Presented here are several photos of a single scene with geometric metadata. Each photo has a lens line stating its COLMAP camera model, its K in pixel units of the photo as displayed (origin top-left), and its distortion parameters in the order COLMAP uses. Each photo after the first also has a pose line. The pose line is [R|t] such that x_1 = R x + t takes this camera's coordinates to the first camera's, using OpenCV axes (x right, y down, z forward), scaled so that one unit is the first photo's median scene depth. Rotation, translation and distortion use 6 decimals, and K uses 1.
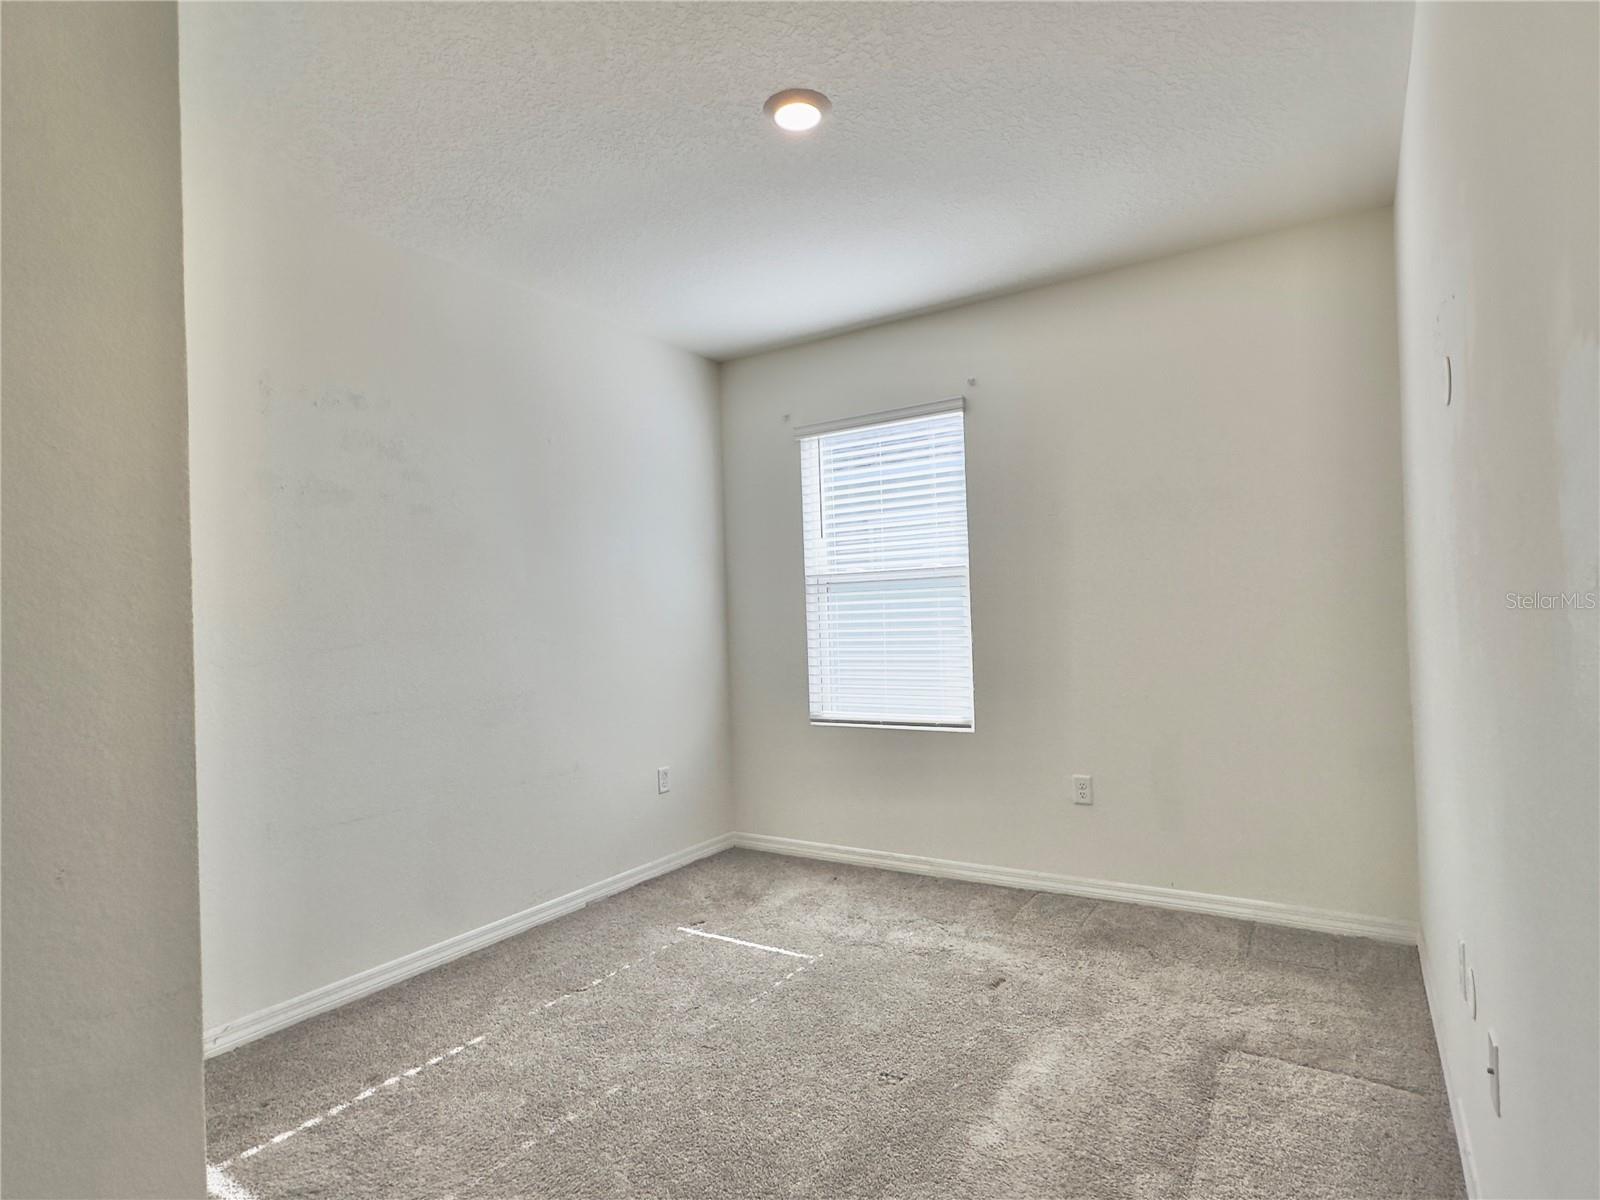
lens RADIAL K [[853.5, 0, 800.0], [0, 853.5, 600.0], [0, 0, 1]] dist [0.001482, -0.000971]
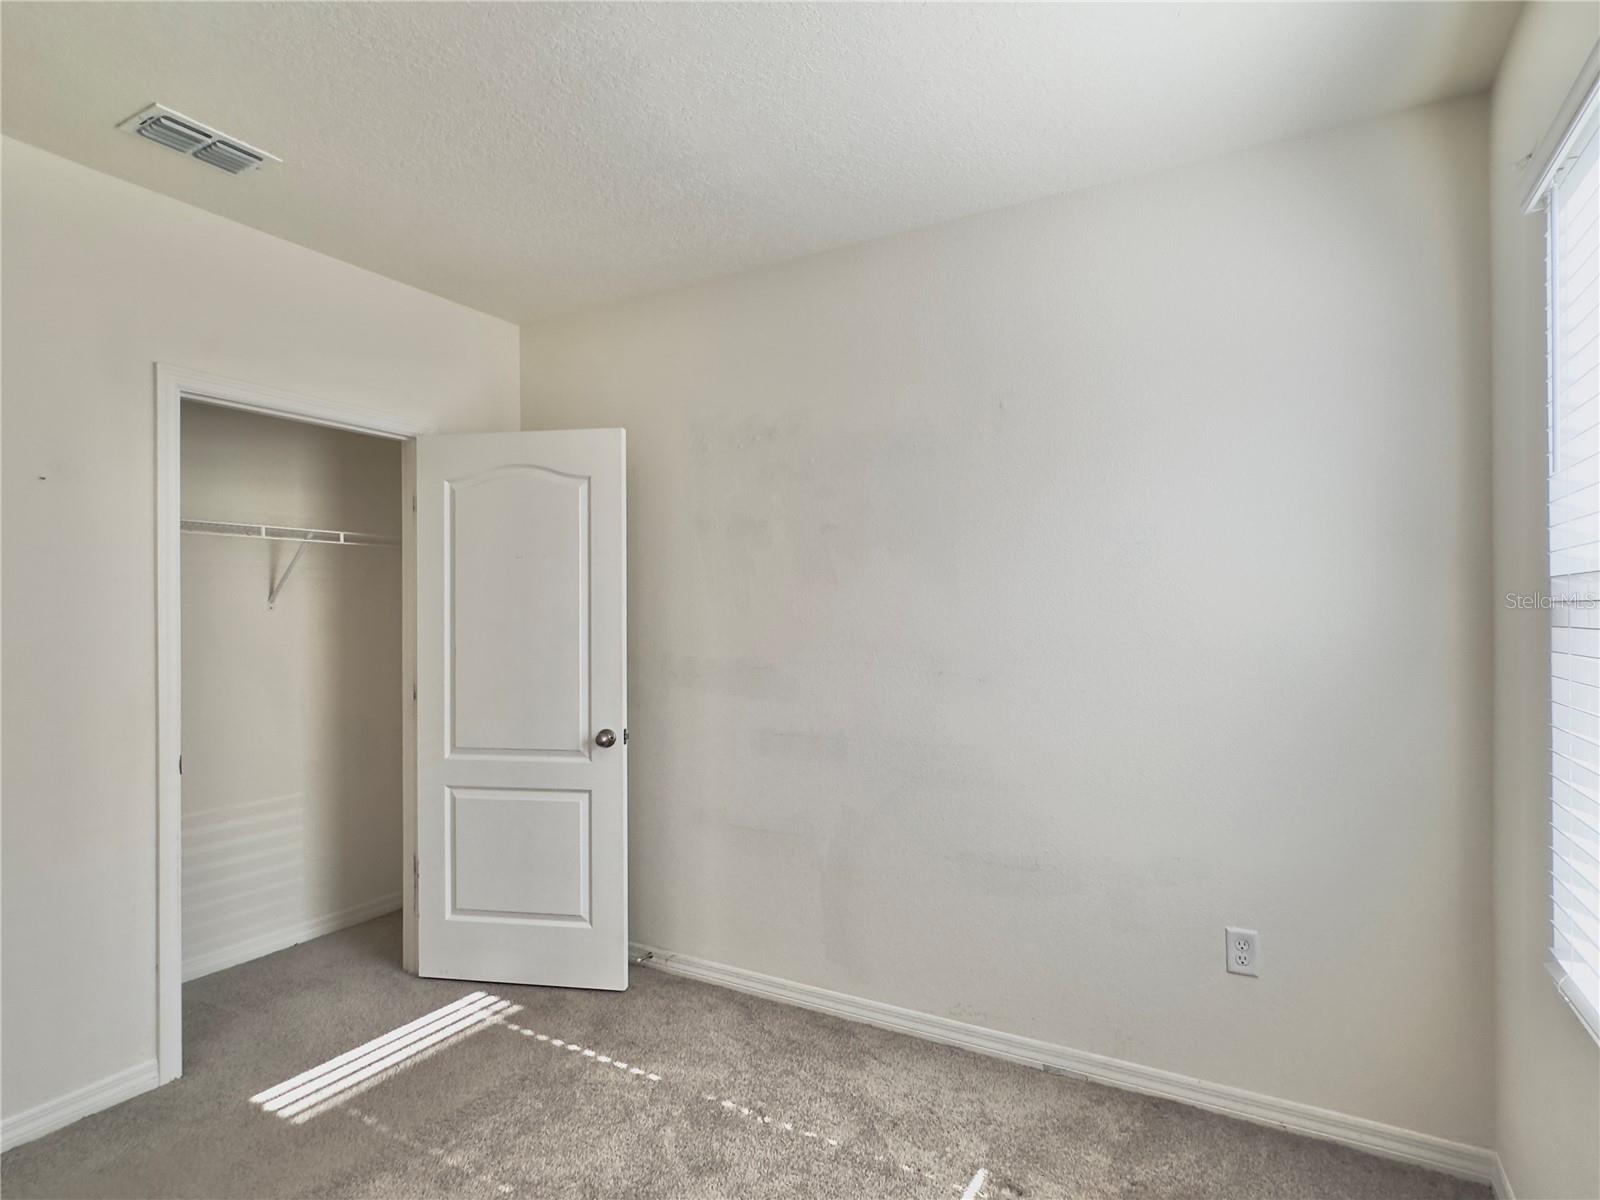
lens RADIAL K [[853.5, 0, 800.0], [0, 853.5, 600.0], [0, 0, 1]] dist [0.001482, -0.000971]
pose [[0.059612, 0.021919, -0.997981, 0.368269], [0.014370, 0.999636, 0.022813, -0.032565], [0.998118, -0.015701, 0.059276, 0.687369]]
